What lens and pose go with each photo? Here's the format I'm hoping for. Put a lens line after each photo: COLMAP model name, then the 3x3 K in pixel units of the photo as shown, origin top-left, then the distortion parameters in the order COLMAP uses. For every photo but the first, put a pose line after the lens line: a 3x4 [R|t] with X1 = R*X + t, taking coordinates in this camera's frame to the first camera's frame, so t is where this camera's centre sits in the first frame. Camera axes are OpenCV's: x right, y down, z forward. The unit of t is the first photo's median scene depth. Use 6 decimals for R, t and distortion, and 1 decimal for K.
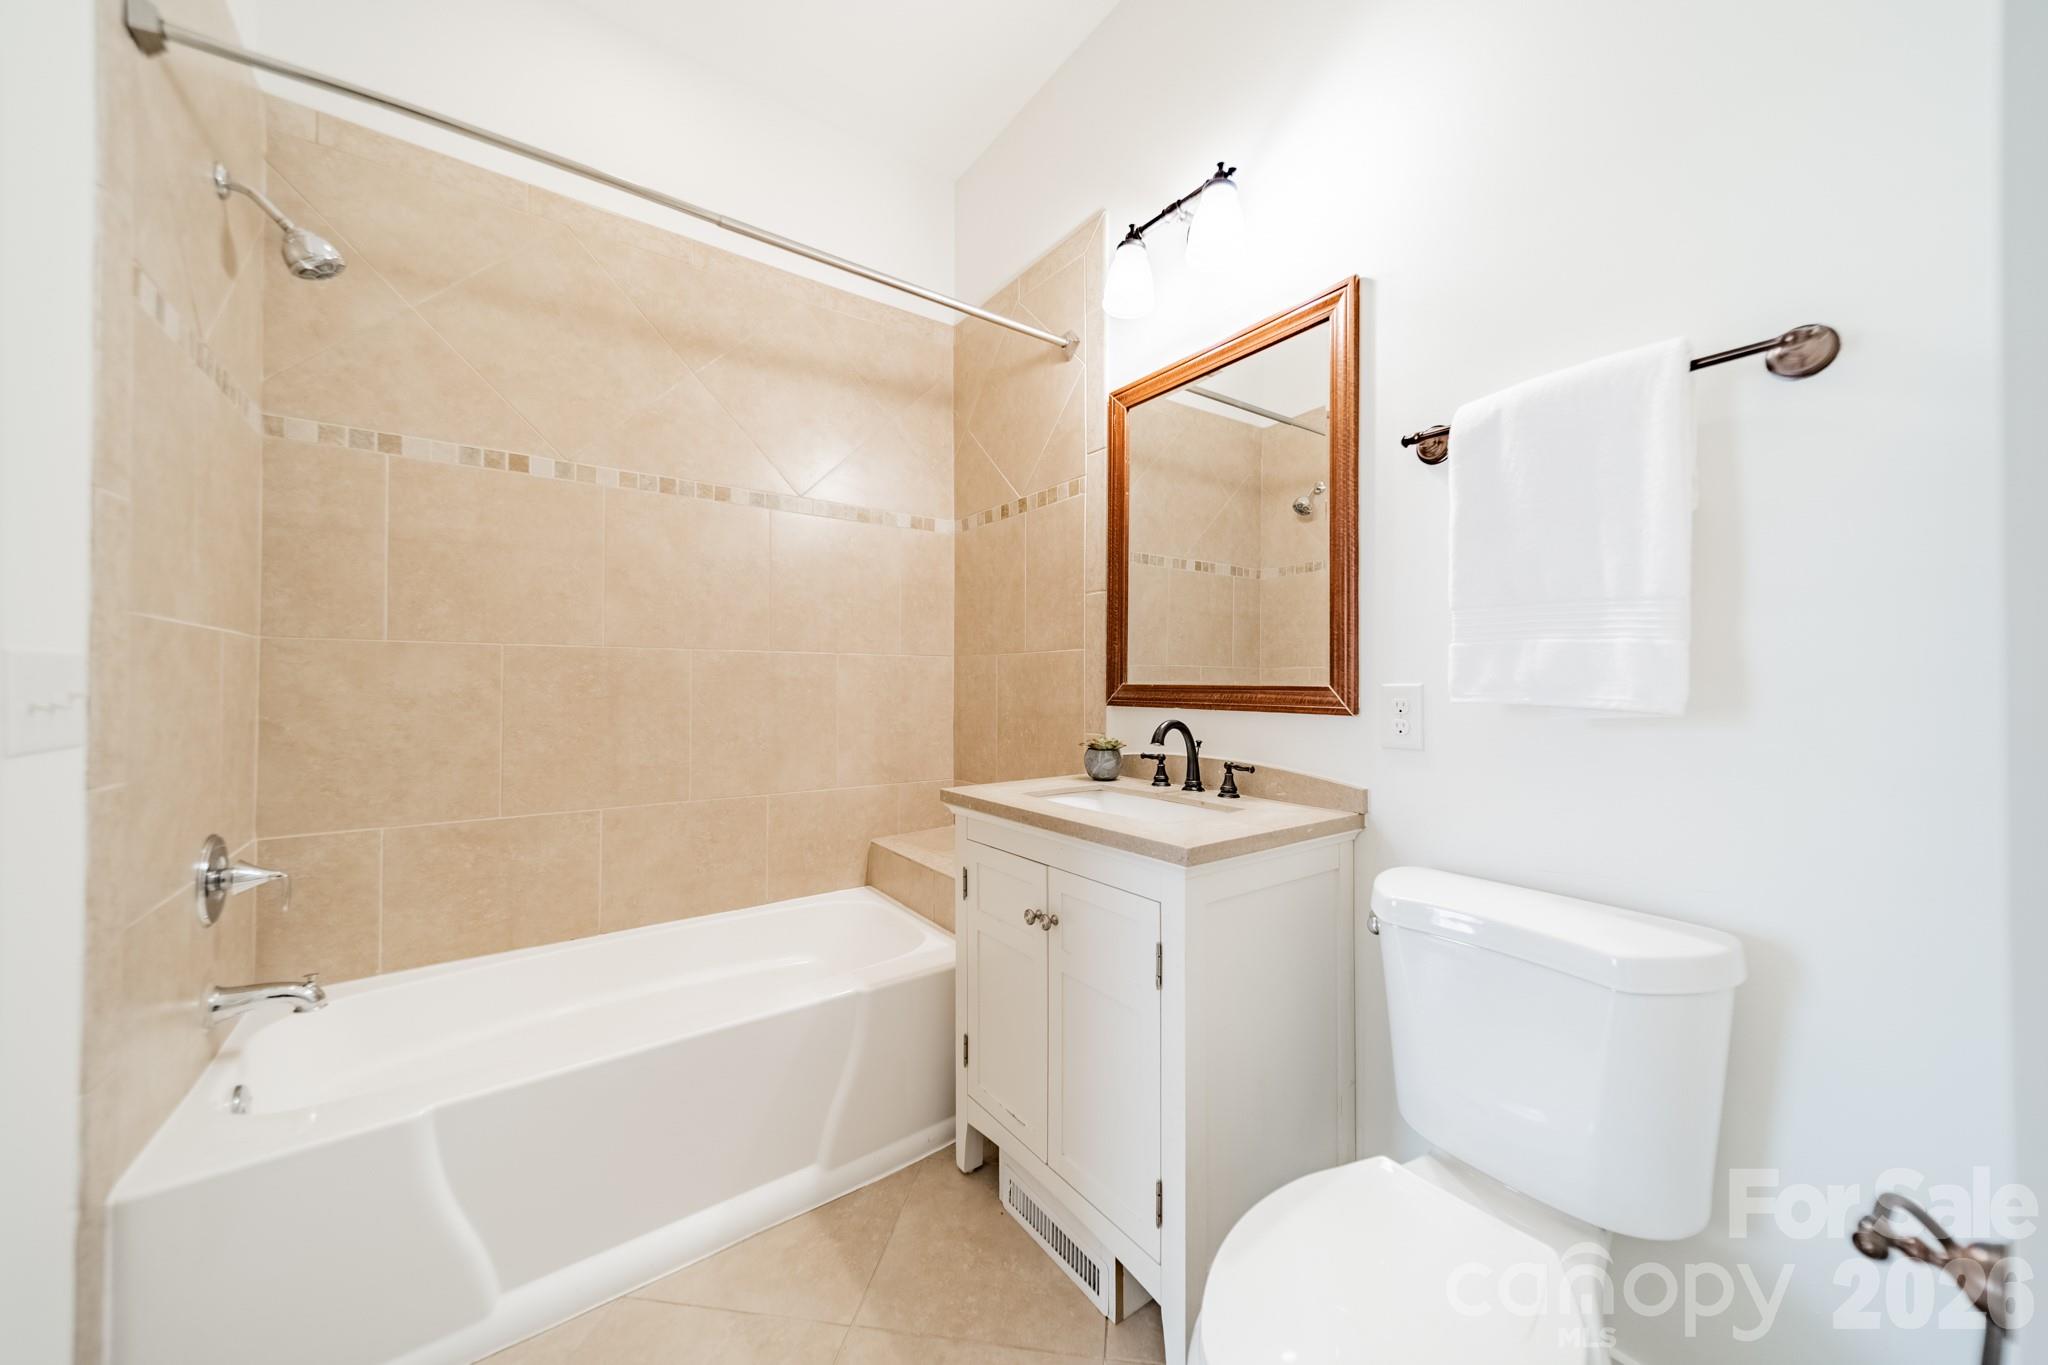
lens RADIAL K [[724.7, 0, 1027.6], [0, 724.7, 675.3], [0, 0, 1]] dist [0.006450, -0.000068]
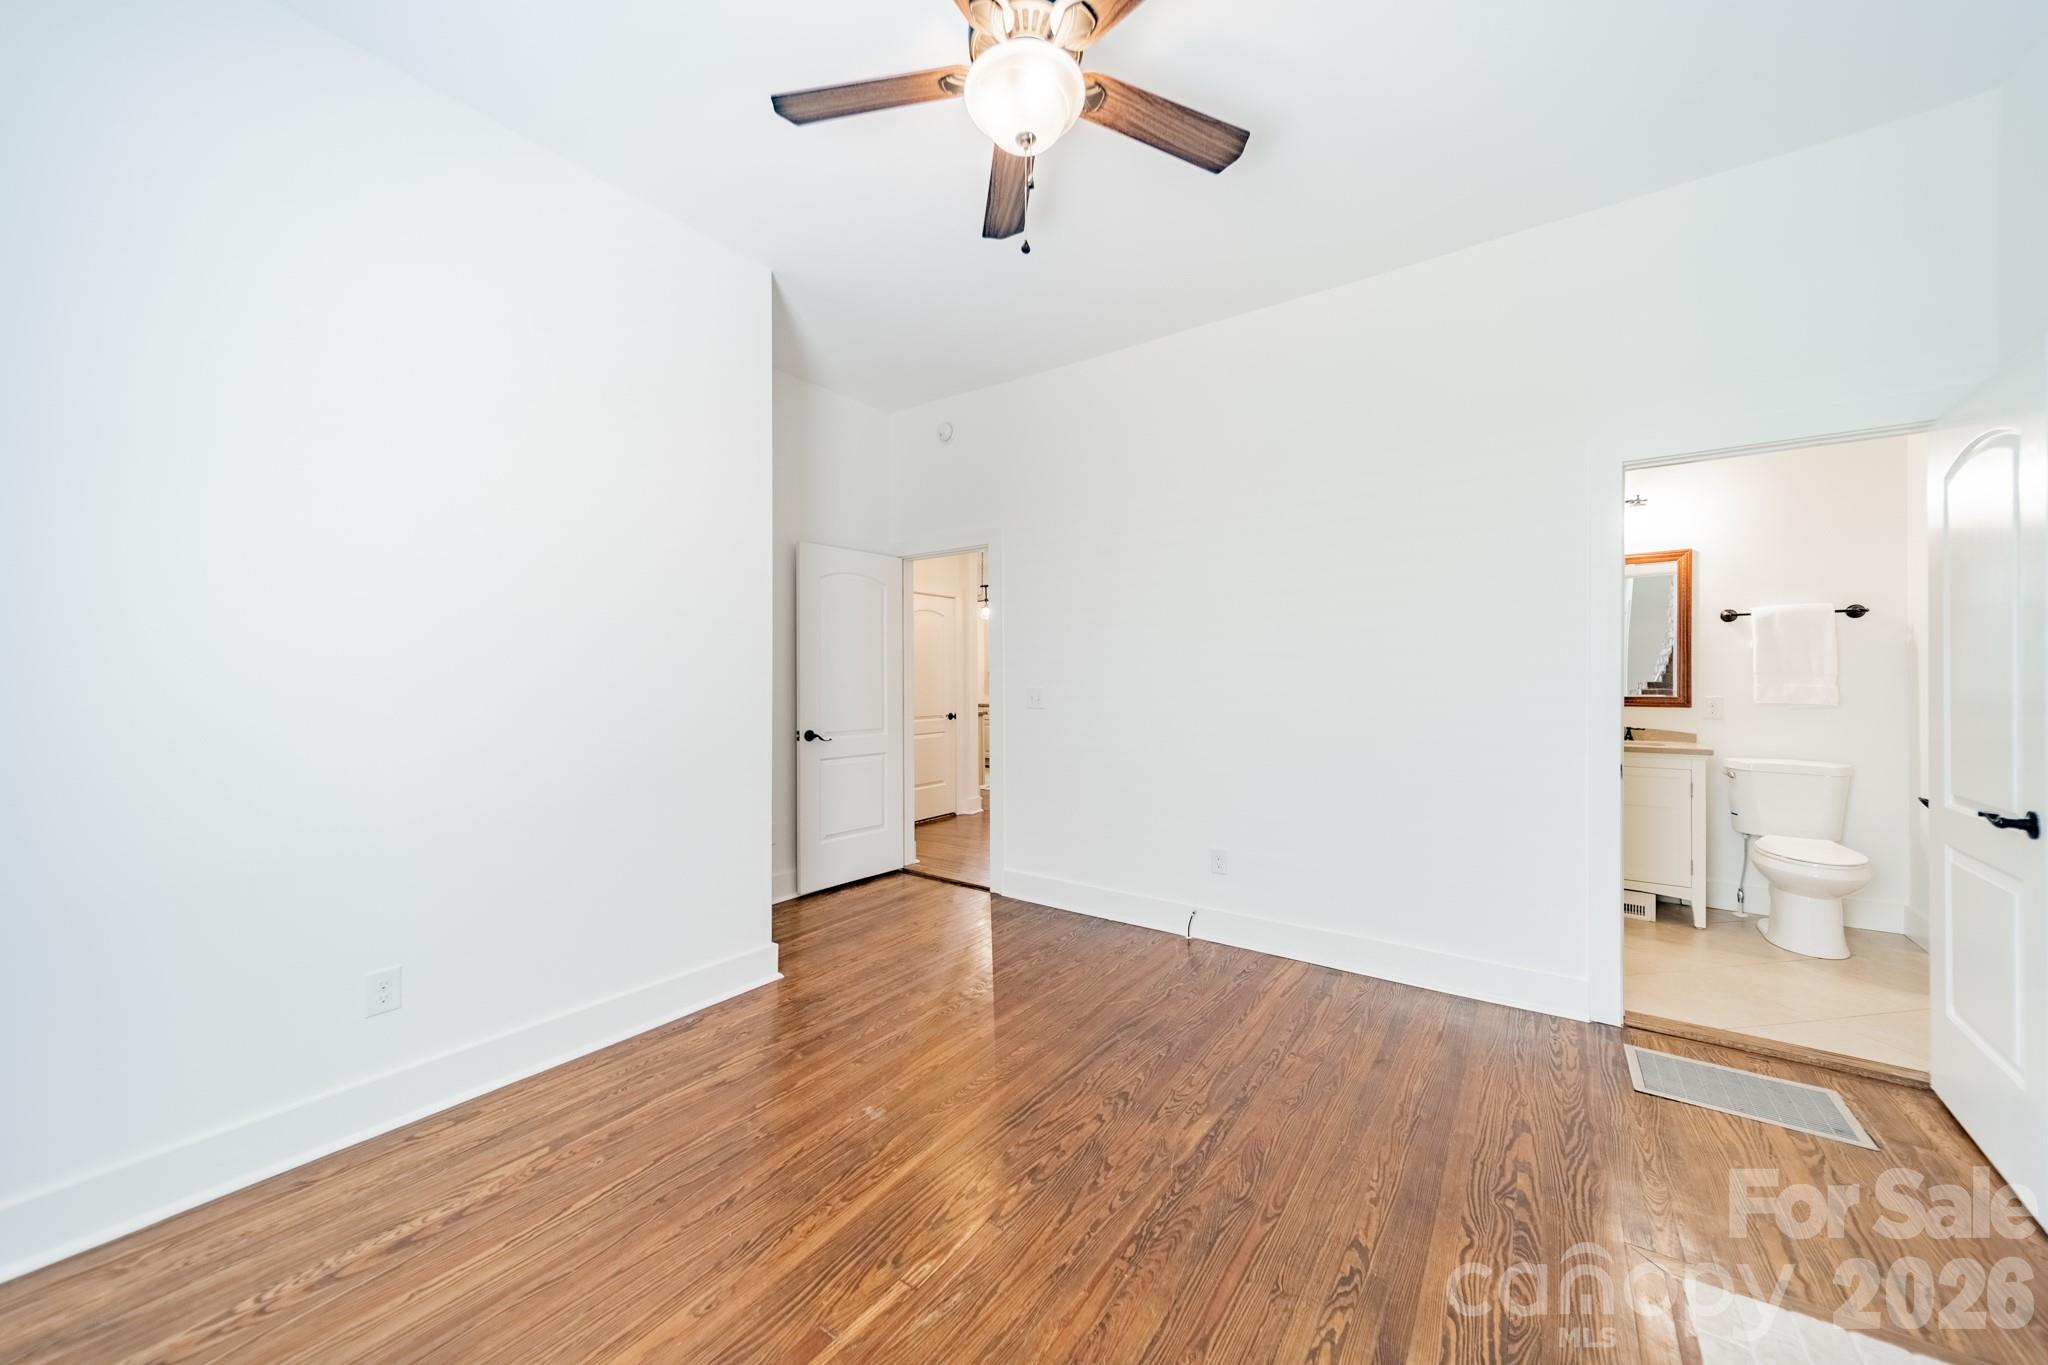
lens RADIAL K [[724.7, 0, 1025.6], [0, 724.7, 676.8], [0, 0, 1]] dist [0.006450, -0.000068]
pose [[0.948735, 0.004732, 0.316036, -3.061831], [-0.004785, 0.999988, -0.000610, -0.051895], [-0.316035, -0.000933, 0.948747, -0.904091]]
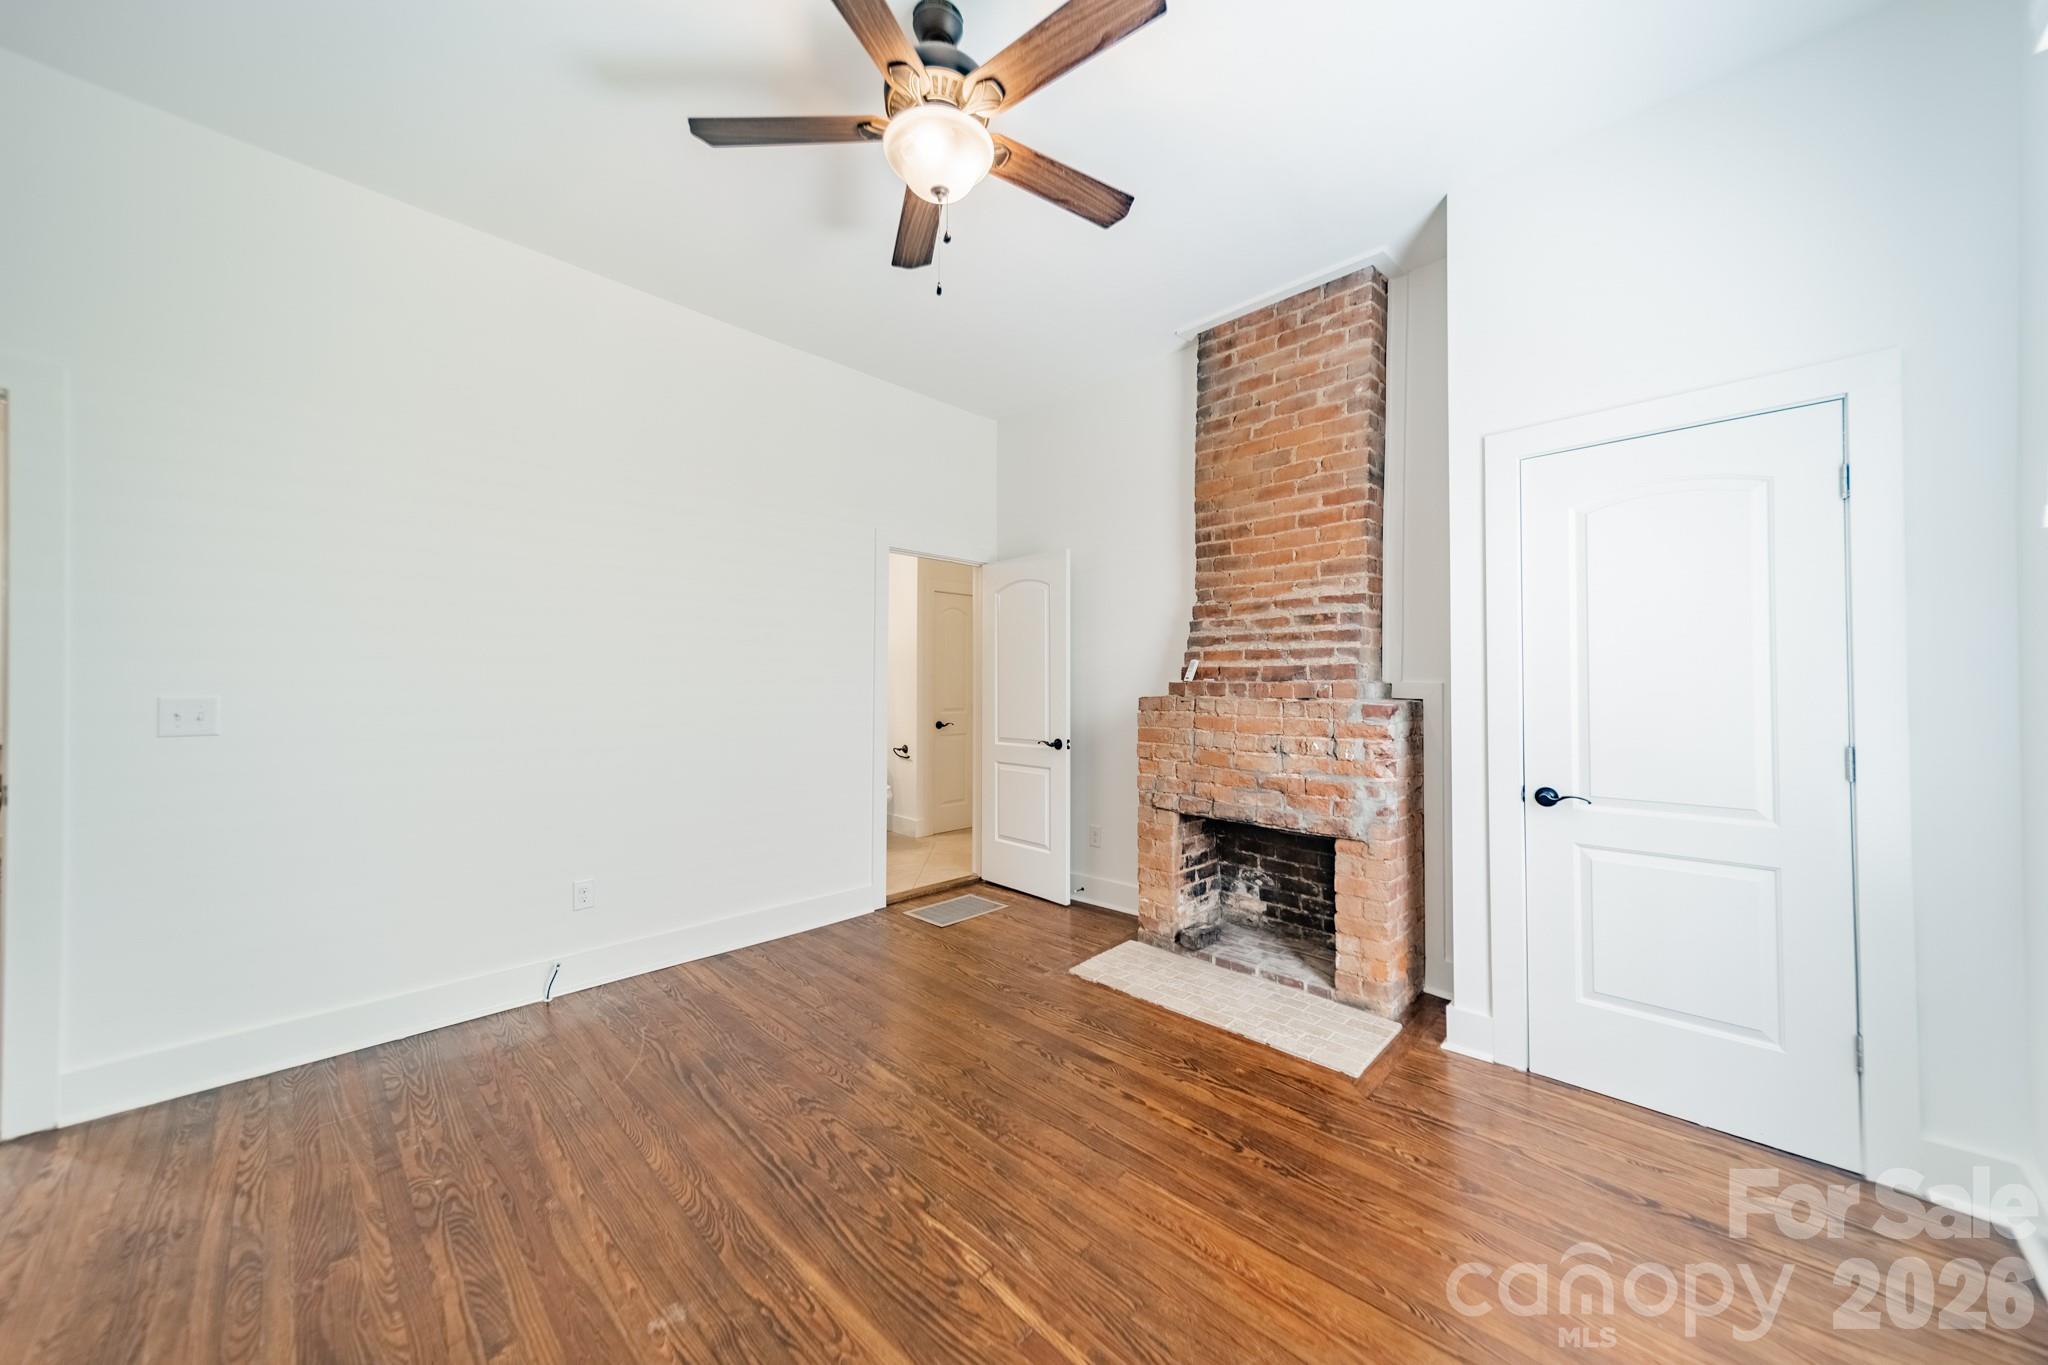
lens RADIAL K [[724.7, 0, 1036.4], [0, 724.7, 679.7], [0, 0, 1]] dist [0.006450, -0.000068]
pose [[-0.171576, 0.011587, 0.985103, -4.729494], [-0.005717, 0.999902, -0.012756, -0.033630], [-0.985154, -0.007820, -0.171493, 1.228417]]
